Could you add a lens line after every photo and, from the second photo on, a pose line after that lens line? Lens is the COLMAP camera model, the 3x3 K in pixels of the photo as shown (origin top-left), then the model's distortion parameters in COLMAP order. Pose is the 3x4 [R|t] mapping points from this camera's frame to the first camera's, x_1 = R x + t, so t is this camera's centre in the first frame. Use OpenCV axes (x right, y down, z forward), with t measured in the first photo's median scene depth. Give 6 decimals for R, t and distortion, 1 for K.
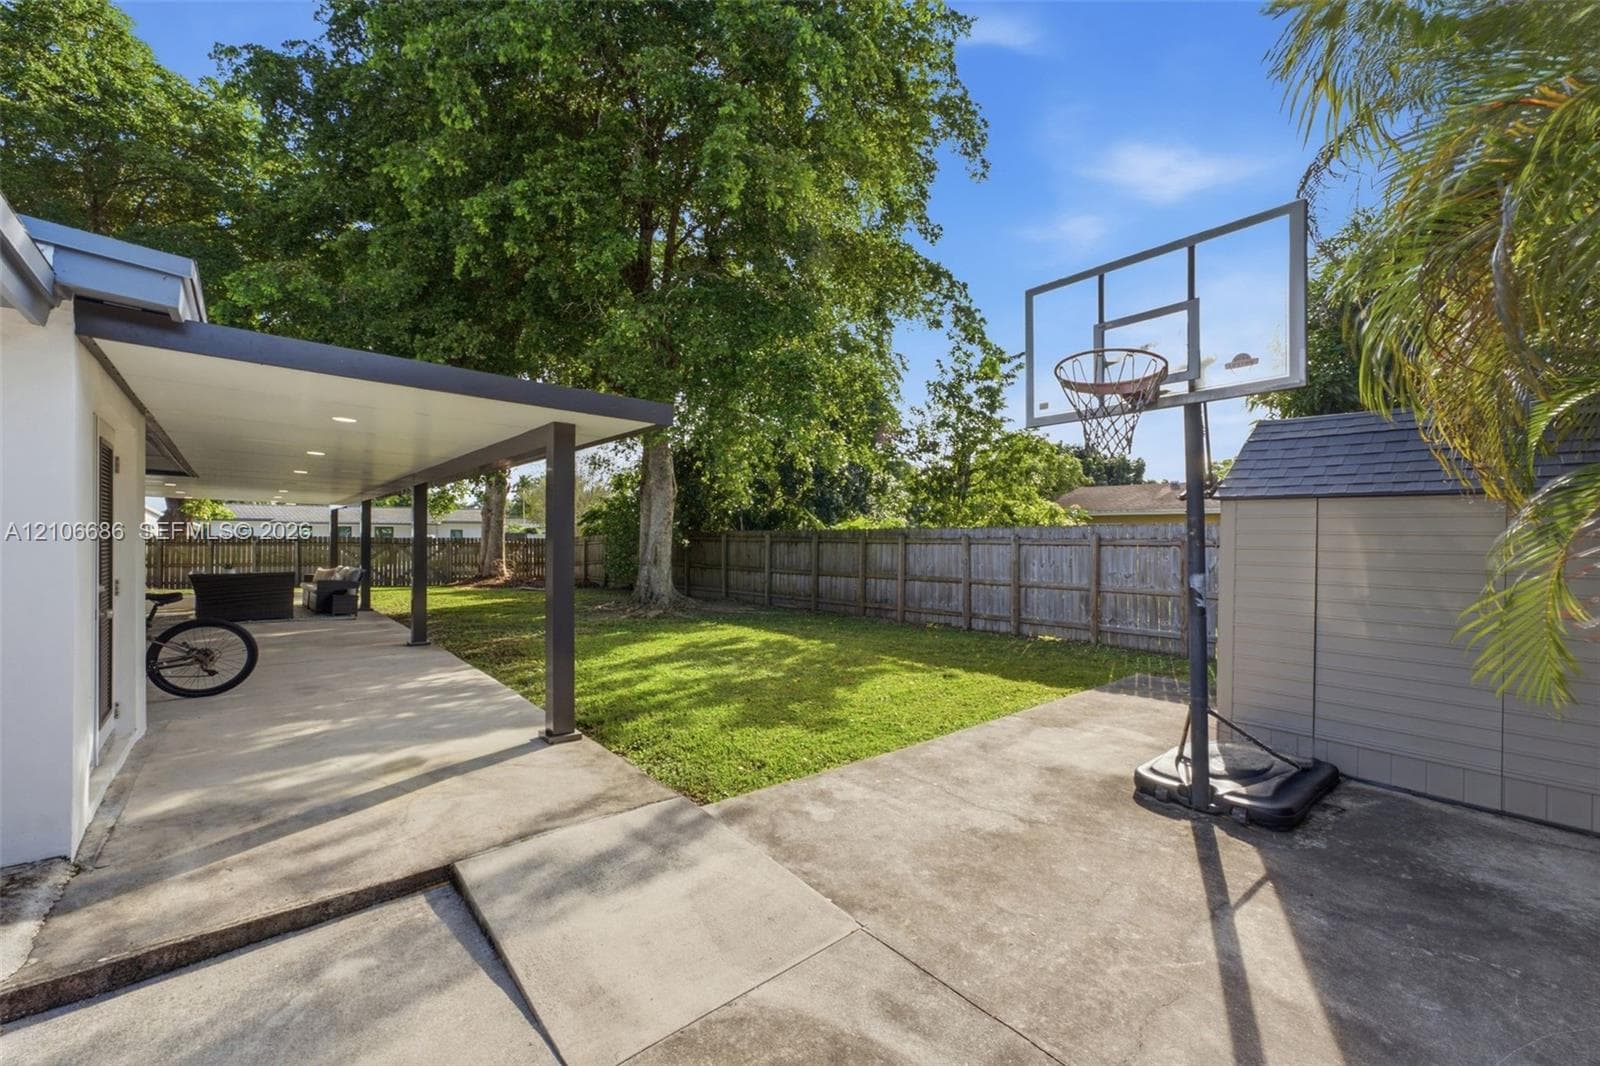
lens RADIAL K [[696.9, 0, 800.0], [0, 696.9, 533.0], [0, 0, 1]] dist [0.001547, 0.000138]
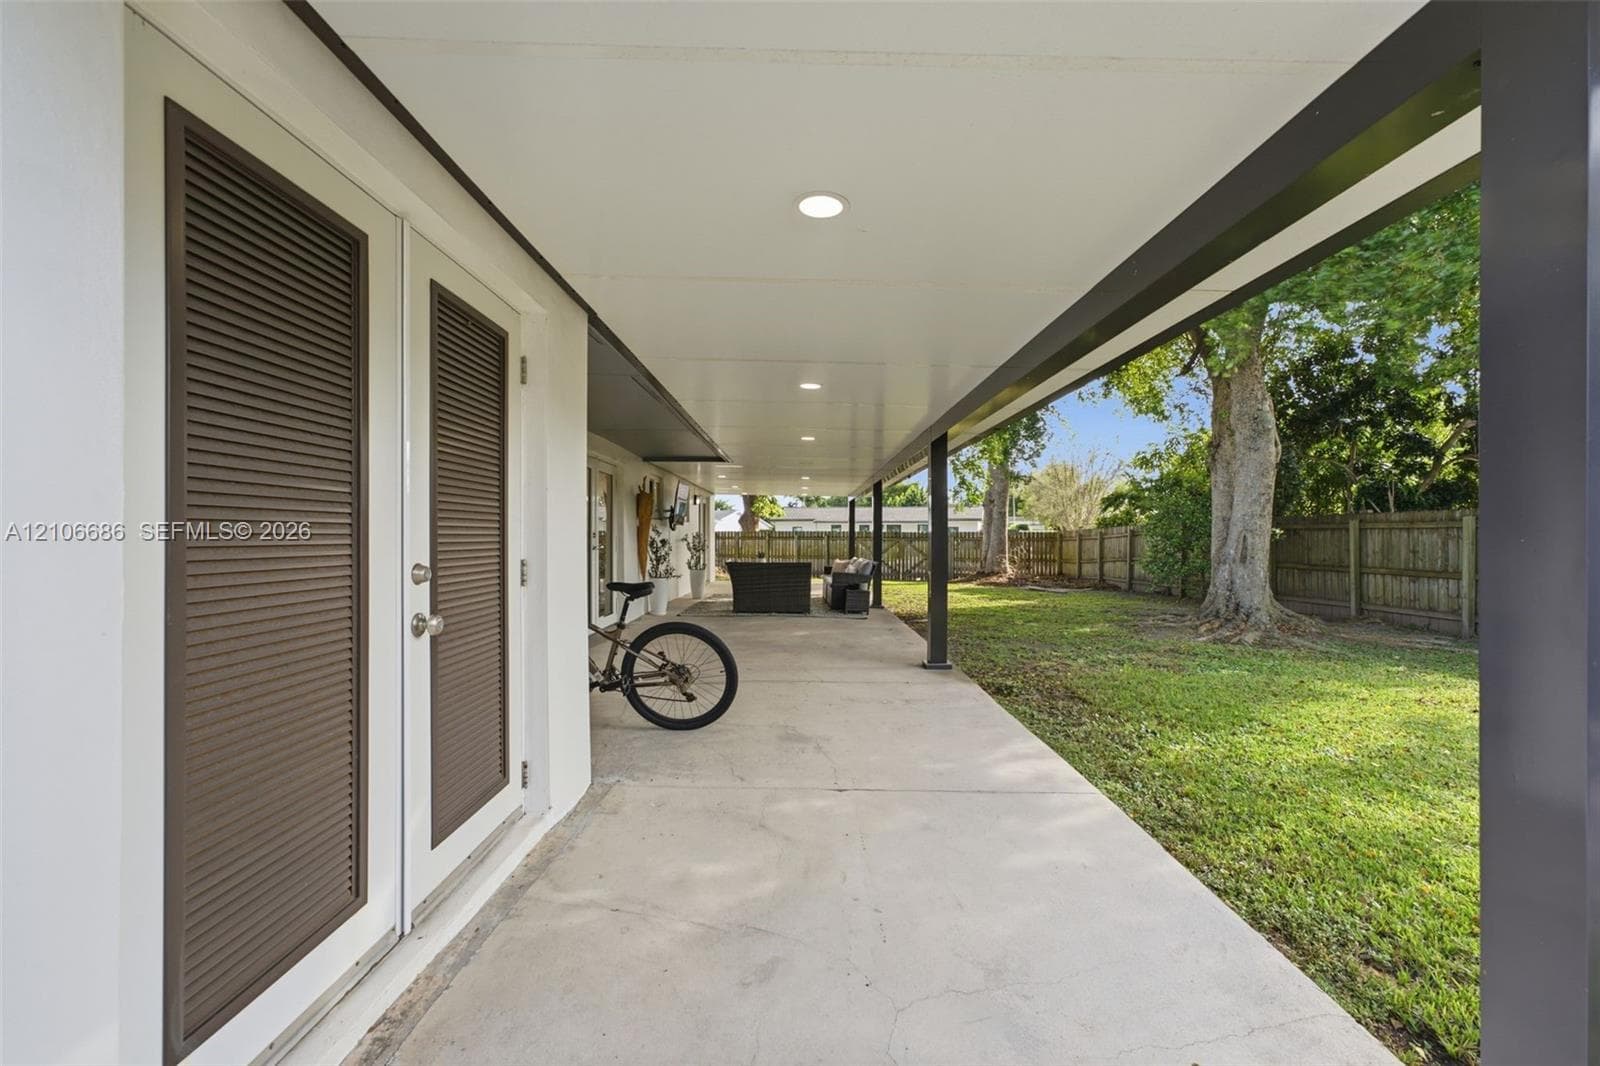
lens RADIAL K [[664.2, 0, 802.4], [0, 664.2, 530.4], [0, 0, 1]] dist [-0.059390, 0.063560]
pose [[0.781689, -0.009914, -0.623590, -0.142084], [0.007023, 0.999950, -0.007094, 0.014825], [0.623629, 0.001166, 0.781720, 0.234957]]
